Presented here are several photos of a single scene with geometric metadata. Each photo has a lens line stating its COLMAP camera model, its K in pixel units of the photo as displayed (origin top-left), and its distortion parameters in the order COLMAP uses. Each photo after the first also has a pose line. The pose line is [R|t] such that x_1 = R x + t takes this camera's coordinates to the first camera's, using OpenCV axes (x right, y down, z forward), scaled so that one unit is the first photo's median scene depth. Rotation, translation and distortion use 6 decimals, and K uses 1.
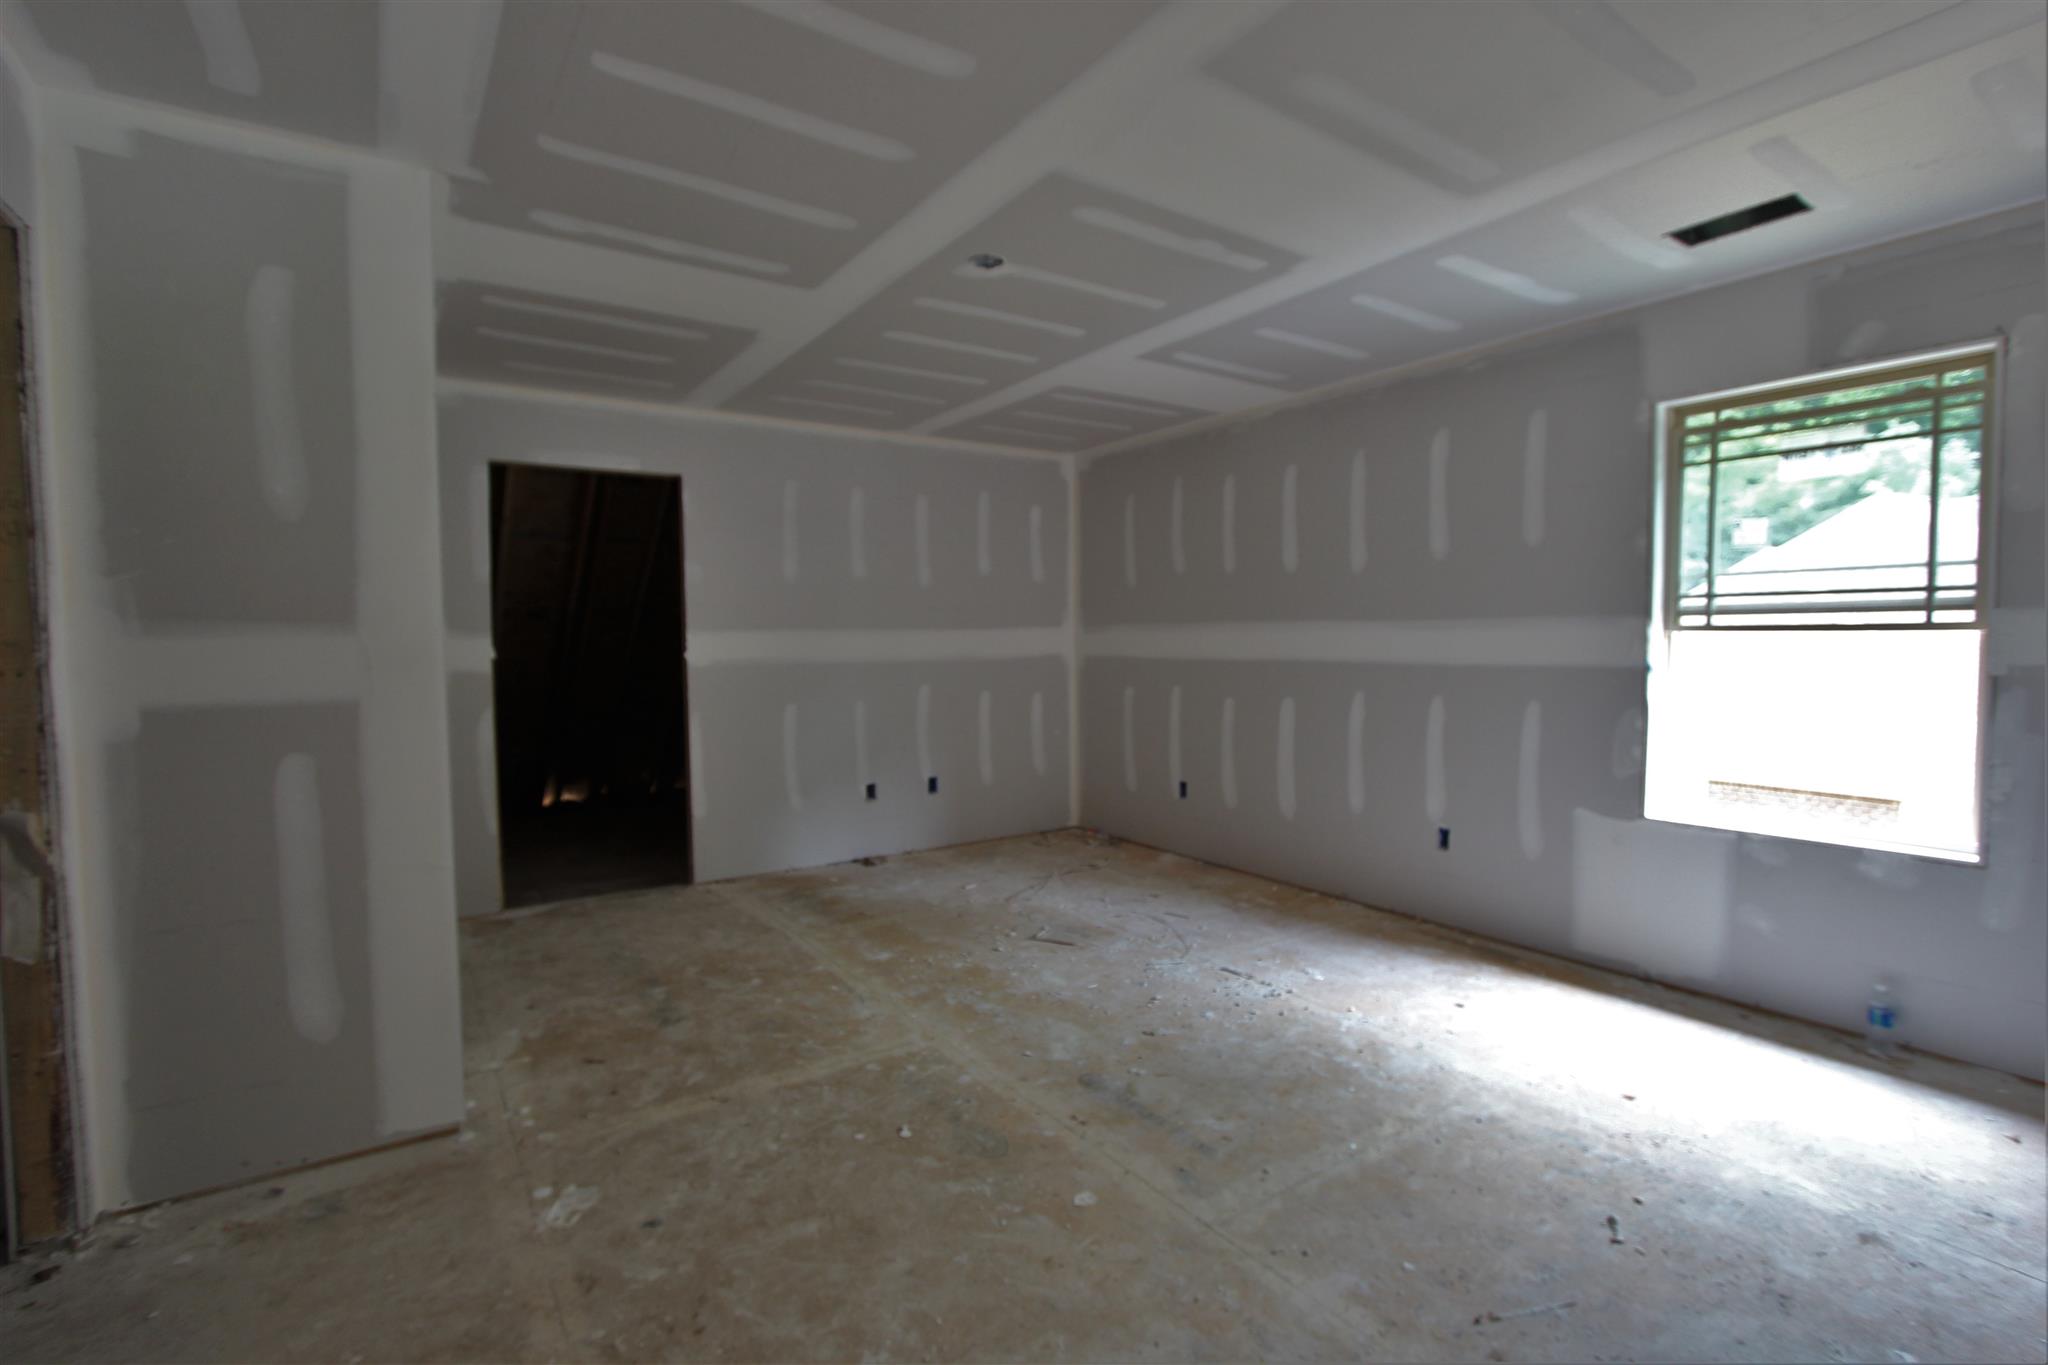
lens RADIAL K [[937.8, 0, 1030.9], [0, 937.8, 686.7], [0, 0, 1]] dist [-0.016615, 0.000719]
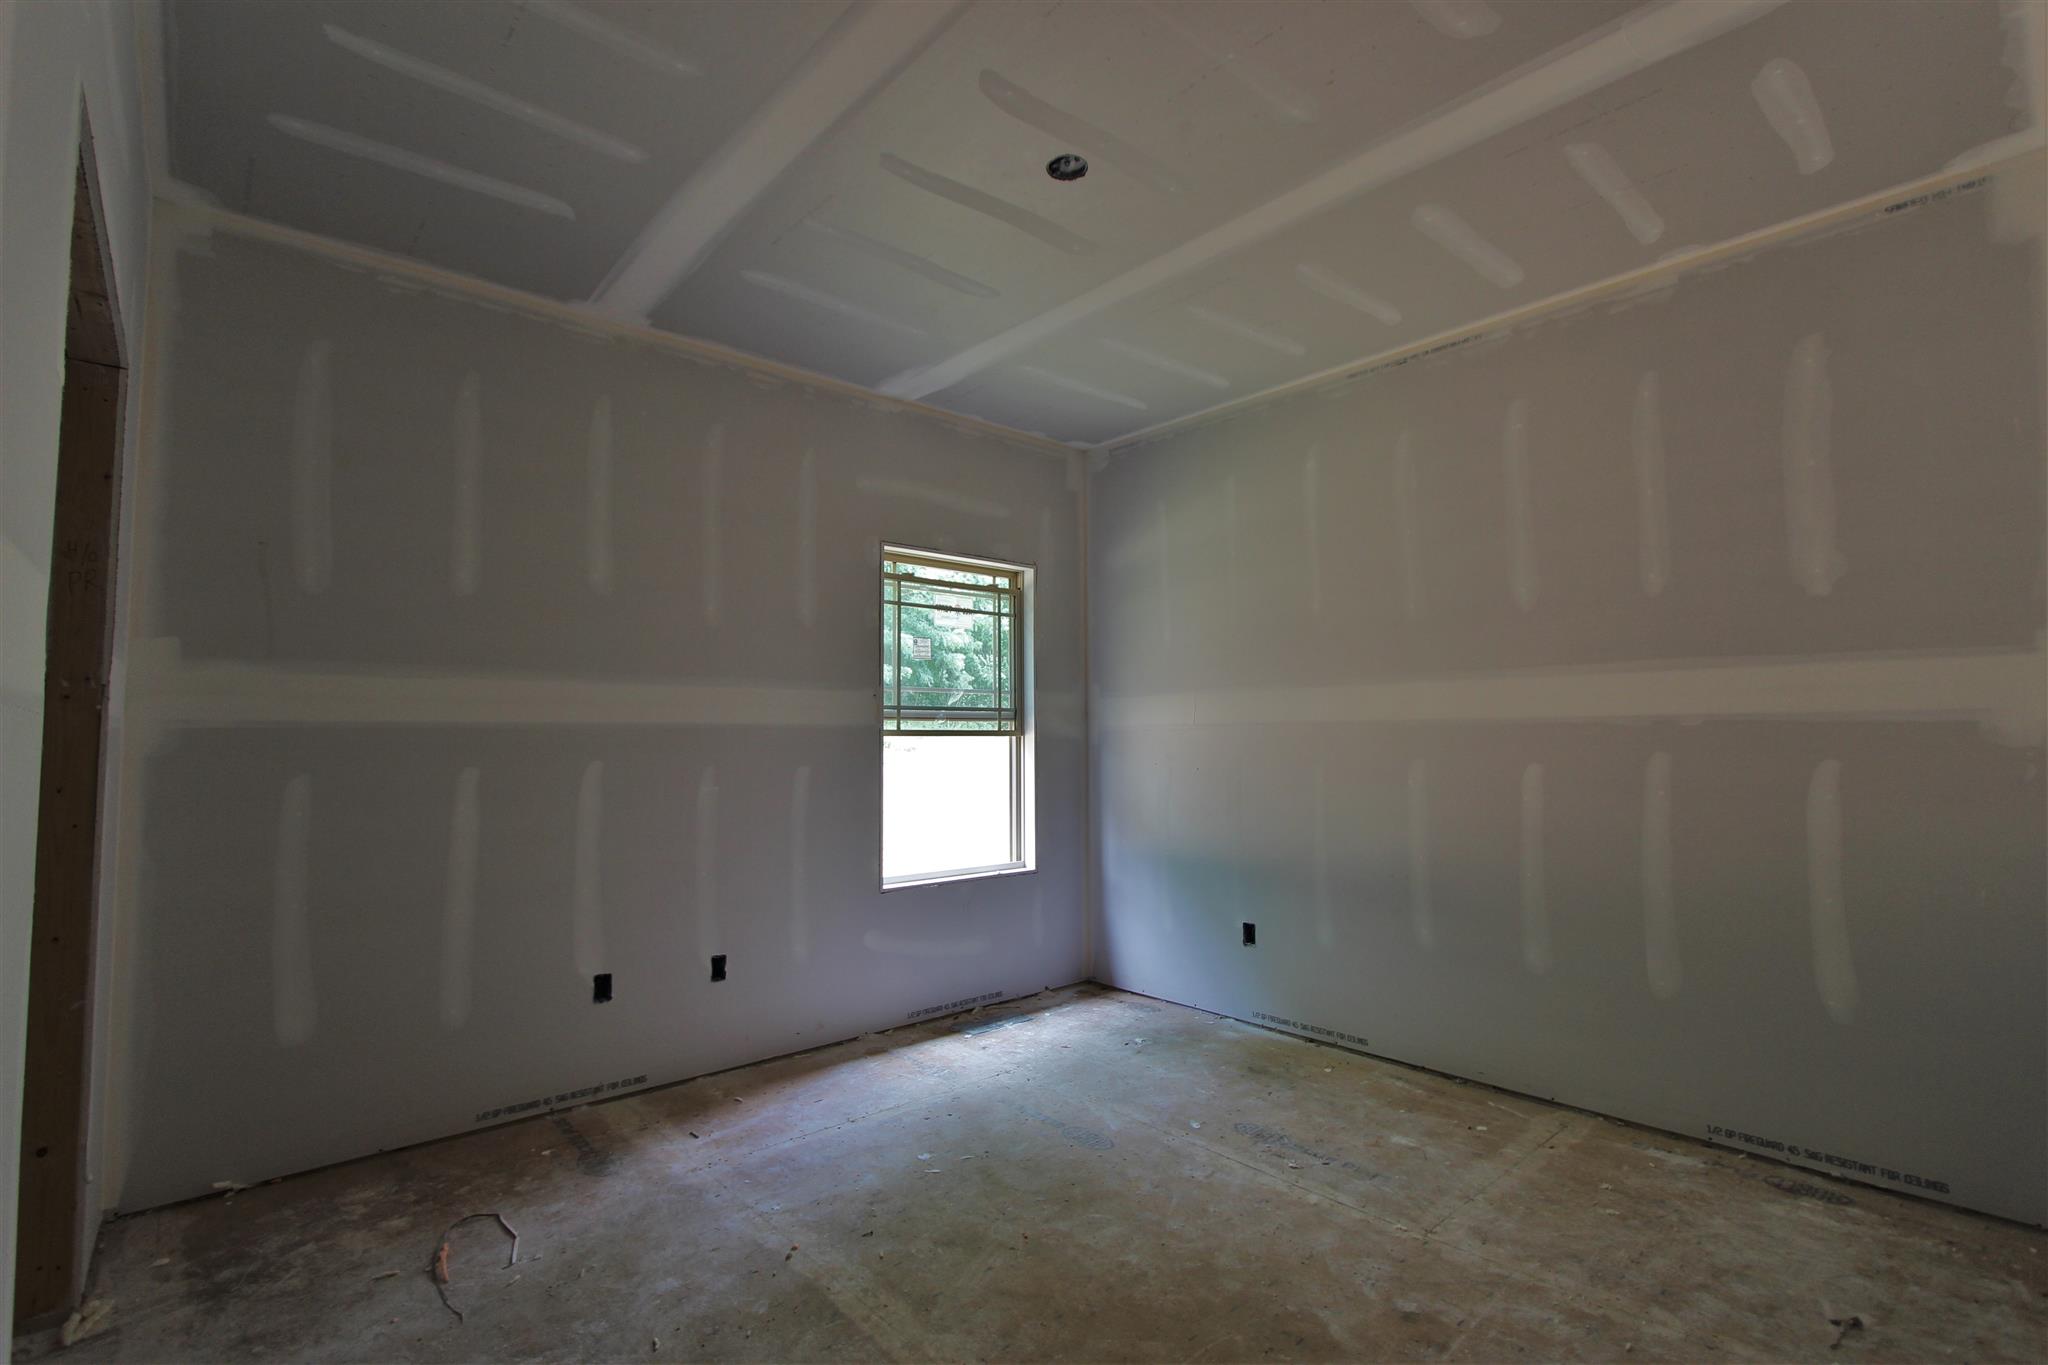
lens RADIAL K [[937.8, 0, 1030.9], [0, 937.8, 686.7], [0, 0, 1]] dist [-0.016615, 0.000719]
pose [[-0.089734, 0.061150, 0.994087, -0.642529], [0.054585, 0.996915, -0.056397, -0.047751], [-0.994469, 0.049201, -0.092795, 1.060949]]
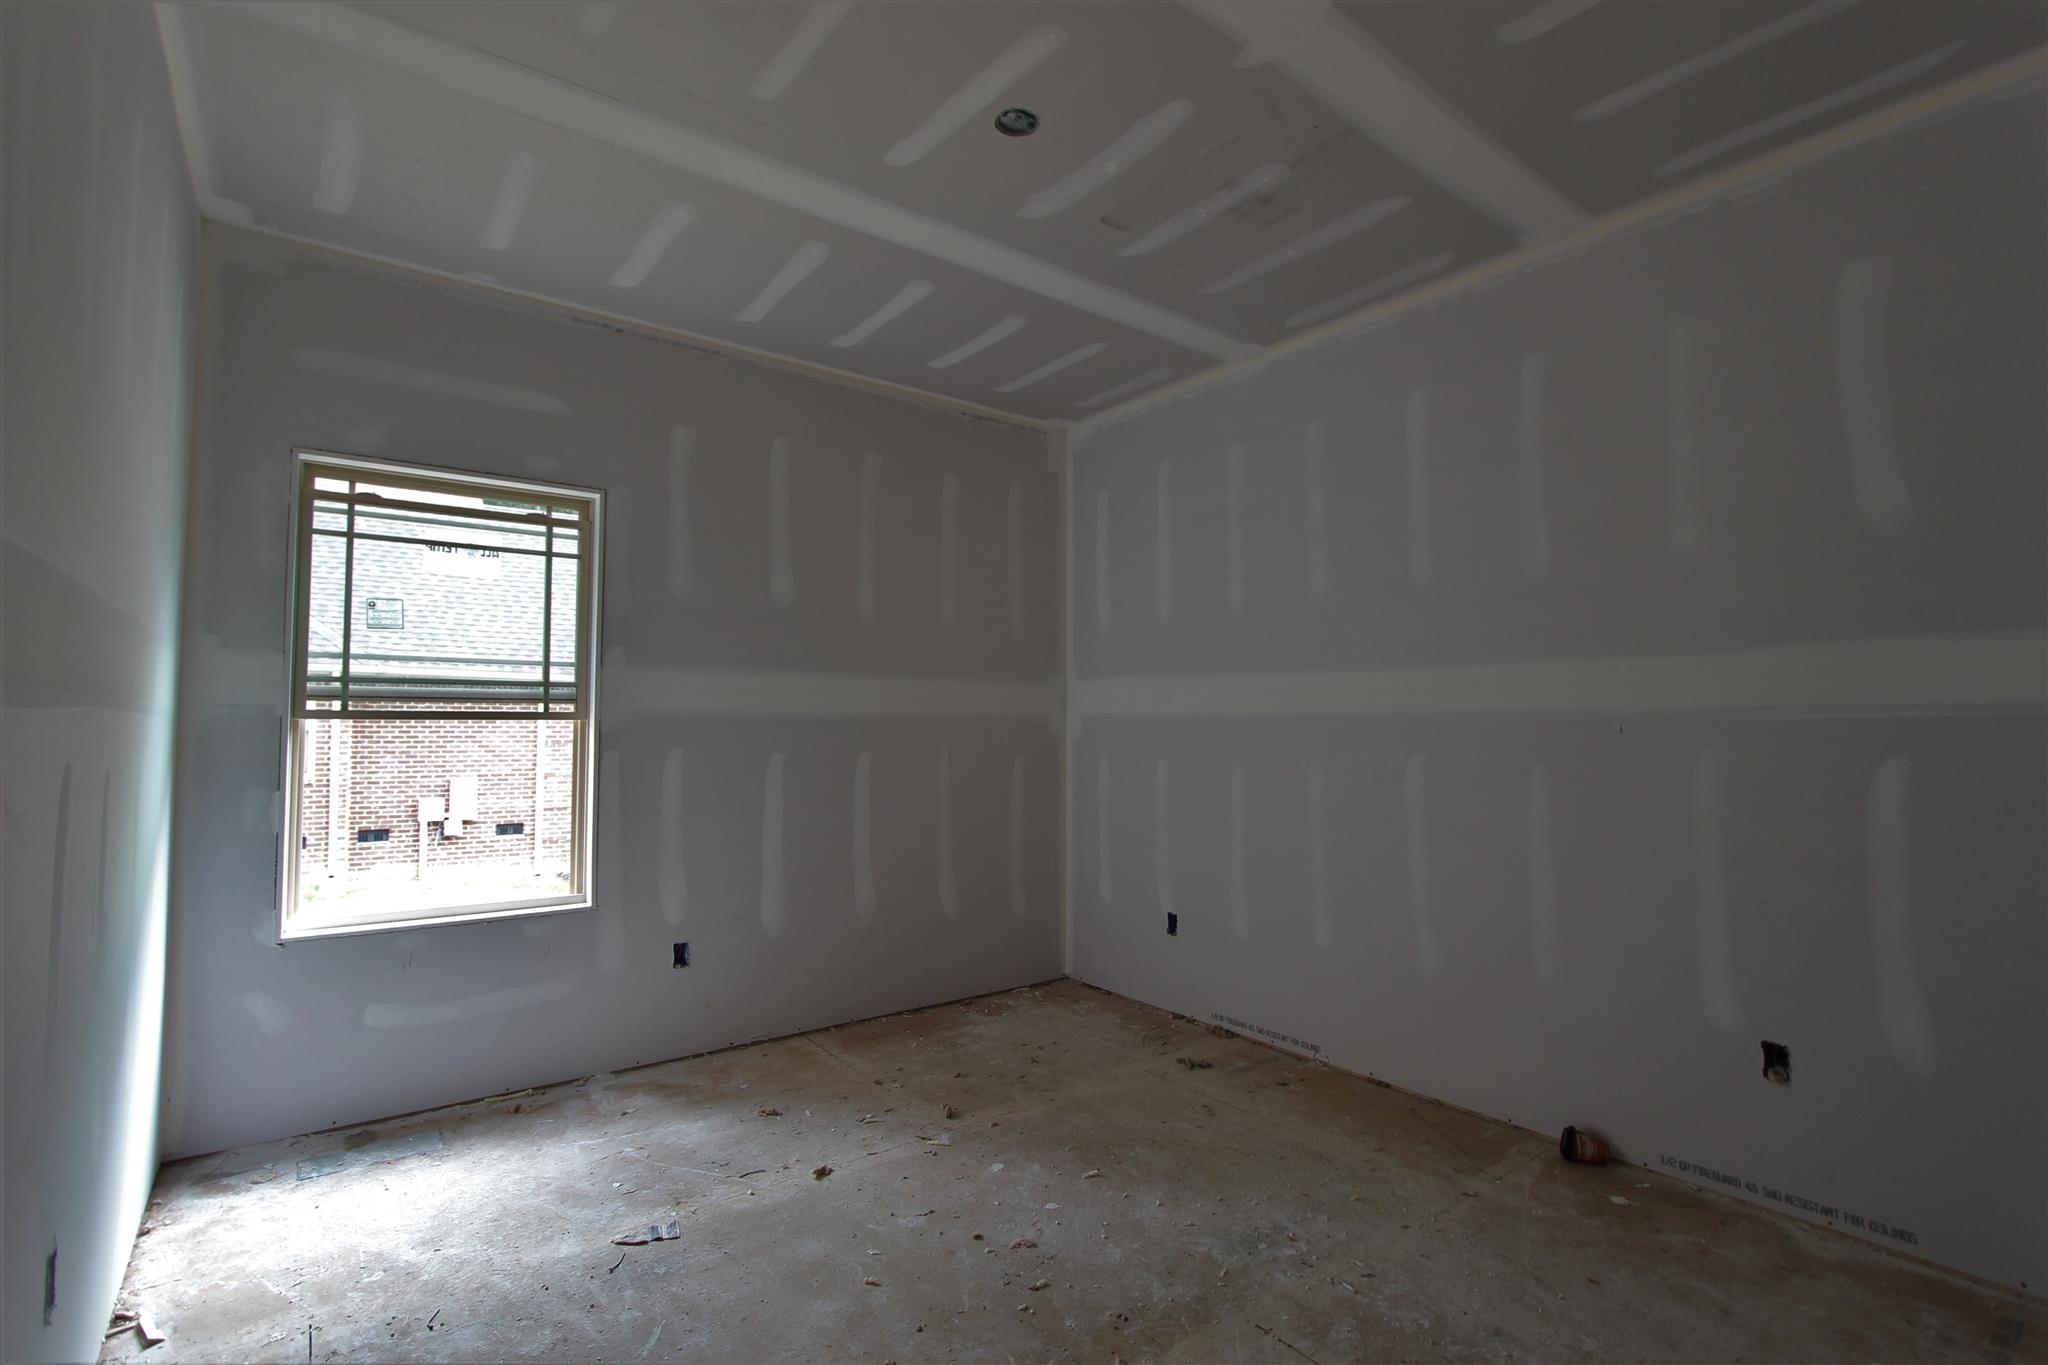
lens RADIAL K [[937.8, 0, 1030.9], [0, 937.8, 686.7], [0, 0, 1]] dist [-0.016615, 0.000719]
pose [[-0.080232, 0.049267, 0.995558, -0.263806], [0.054910, 0.997480, -0.044937, -0.014048], [-0.995263, 0.051061, -0.082735, 0.465206]]
